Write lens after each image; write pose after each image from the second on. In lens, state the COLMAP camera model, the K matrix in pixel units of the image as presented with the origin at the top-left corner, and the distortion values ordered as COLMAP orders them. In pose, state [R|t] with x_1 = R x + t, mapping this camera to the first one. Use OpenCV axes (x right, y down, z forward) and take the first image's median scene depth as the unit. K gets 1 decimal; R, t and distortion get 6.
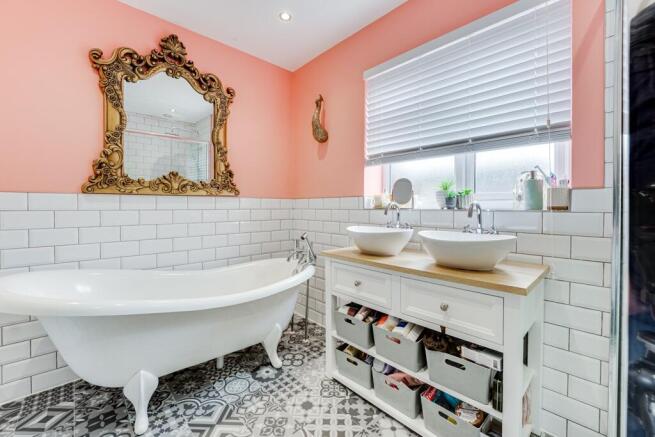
lens RADIAL K [[272.3, 0, 325.2], [0, 272.3, 208.4], [0, 0, 1]] dist [-0.019458, 0.002208]
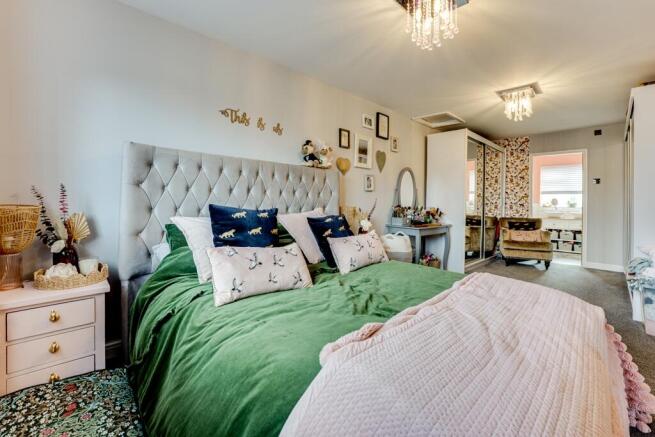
lens RADIAL K [[272.3, 0, 340.2], [0, 272.3, 198.5], [0, 0, 1]] dist [-0.019458, 0.002208]
pose [[0.998985, 0.018981, 0.040839, -2.944650], [-0.018099, 0.999597, -0.021855, 0.019887], [-0.041237, 0.021094, 0.998927, -2.673756]]
